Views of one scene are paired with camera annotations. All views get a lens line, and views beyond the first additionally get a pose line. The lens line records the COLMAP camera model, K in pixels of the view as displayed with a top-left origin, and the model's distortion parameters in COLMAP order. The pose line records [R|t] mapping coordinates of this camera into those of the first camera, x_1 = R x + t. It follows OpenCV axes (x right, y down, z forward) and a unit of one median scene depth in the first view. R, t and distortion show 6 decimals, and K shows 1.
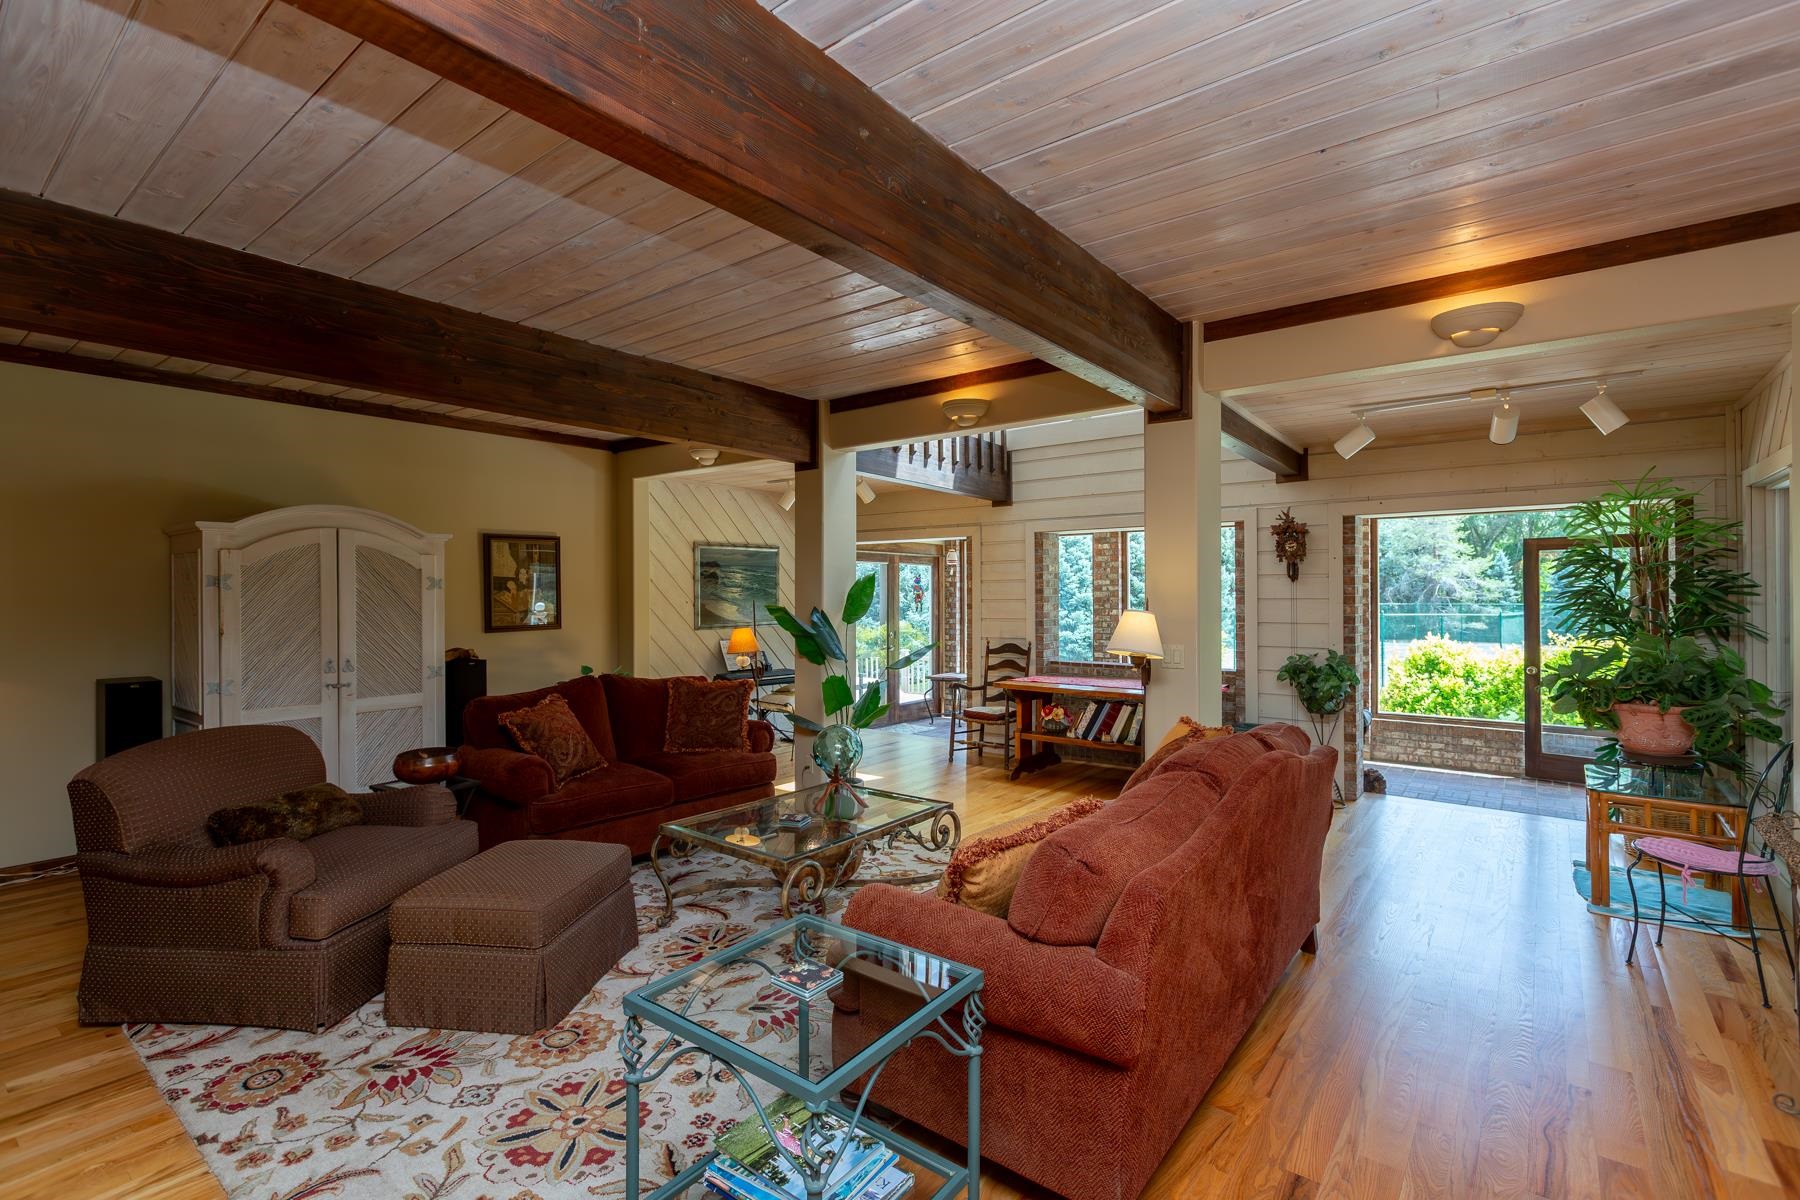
lens RADIAL K [[820.4, 0, 904.1], [0, 820.4, 595.5], [0, 0, 1]] dist [0.007081, -0.003909]
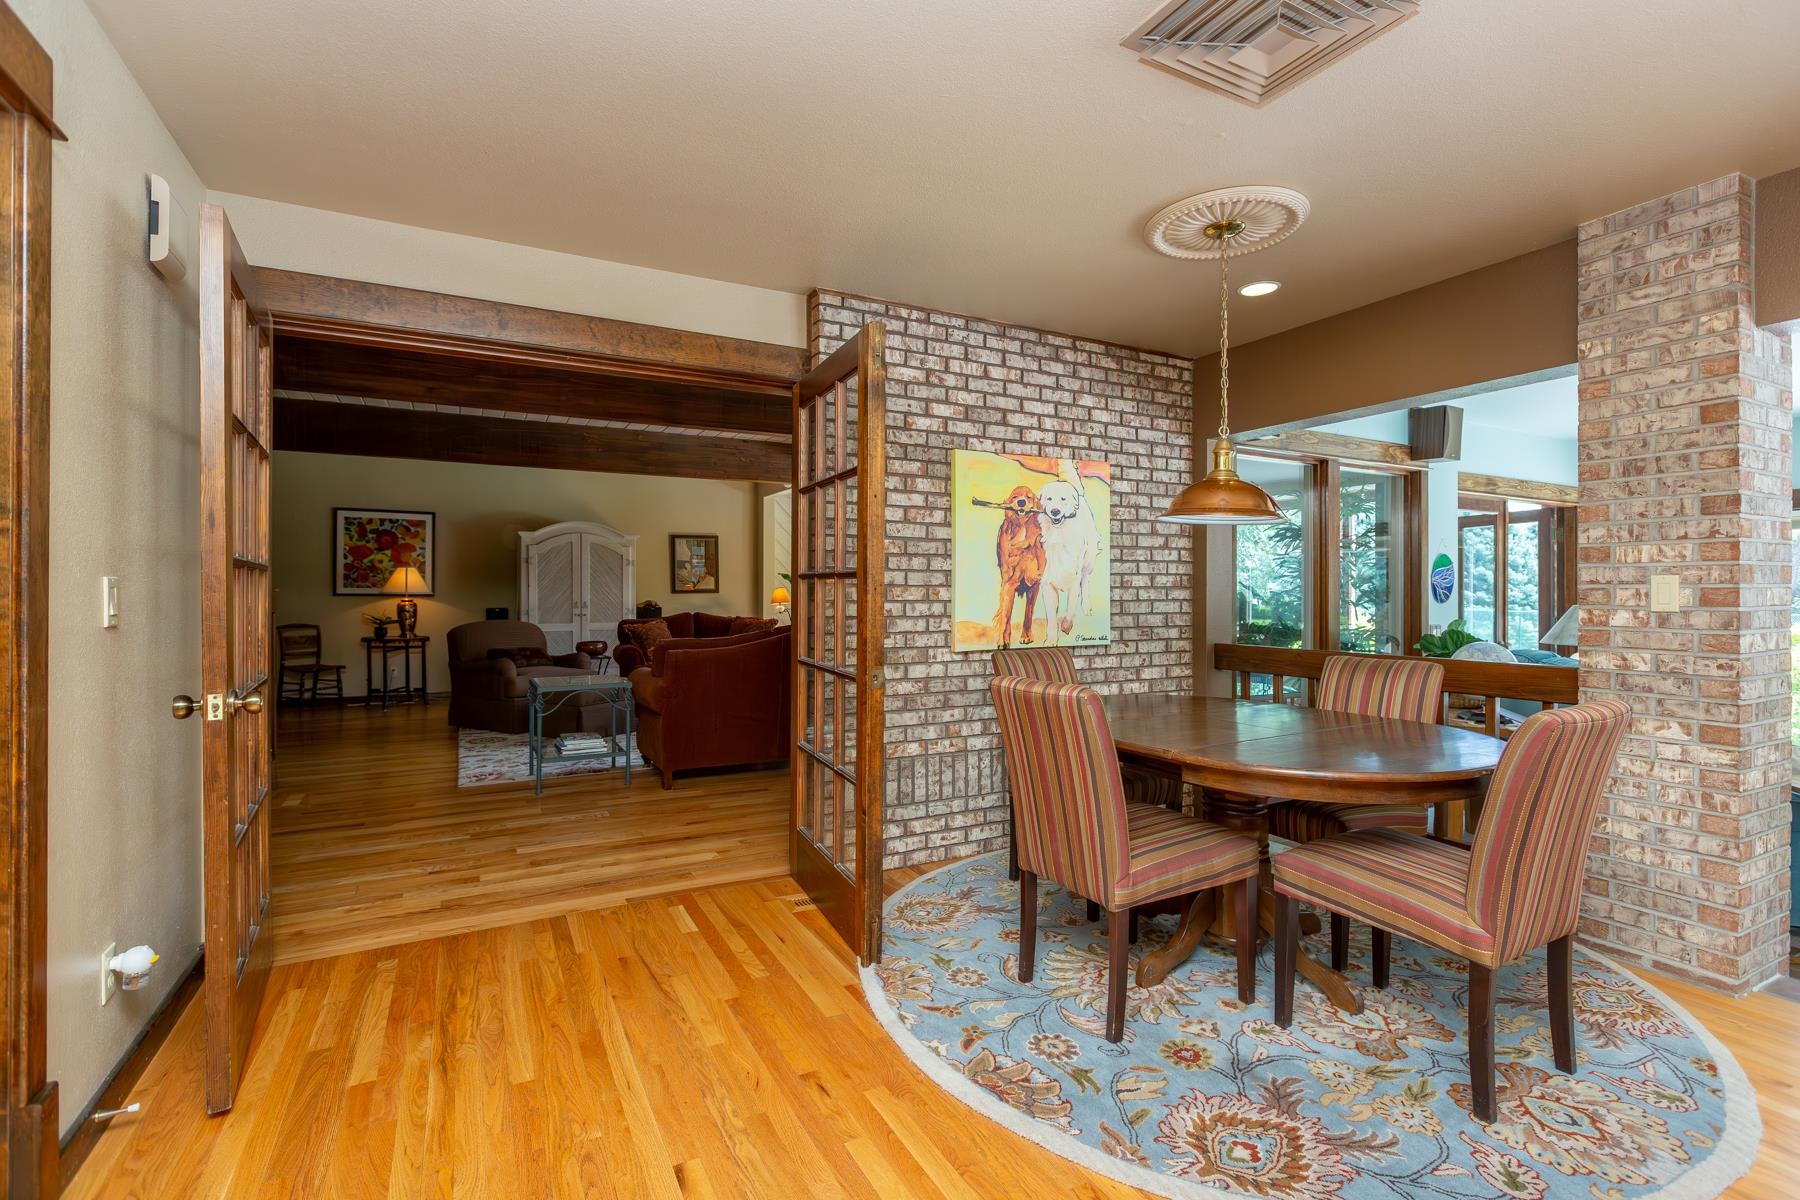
lens RADIAL K [[833.3, 0, 898.5], [0, 833.3, 596.8], [0, 0, 1]] dist [-0.004545, 0.000429]
pose [[0.911056, 0.003035, -0.412272, 0.786891], [-0.001594, 0.999991, 0.003838, 0.057473], [0.412280, -0.002839, 0.911053, -0.465927]]
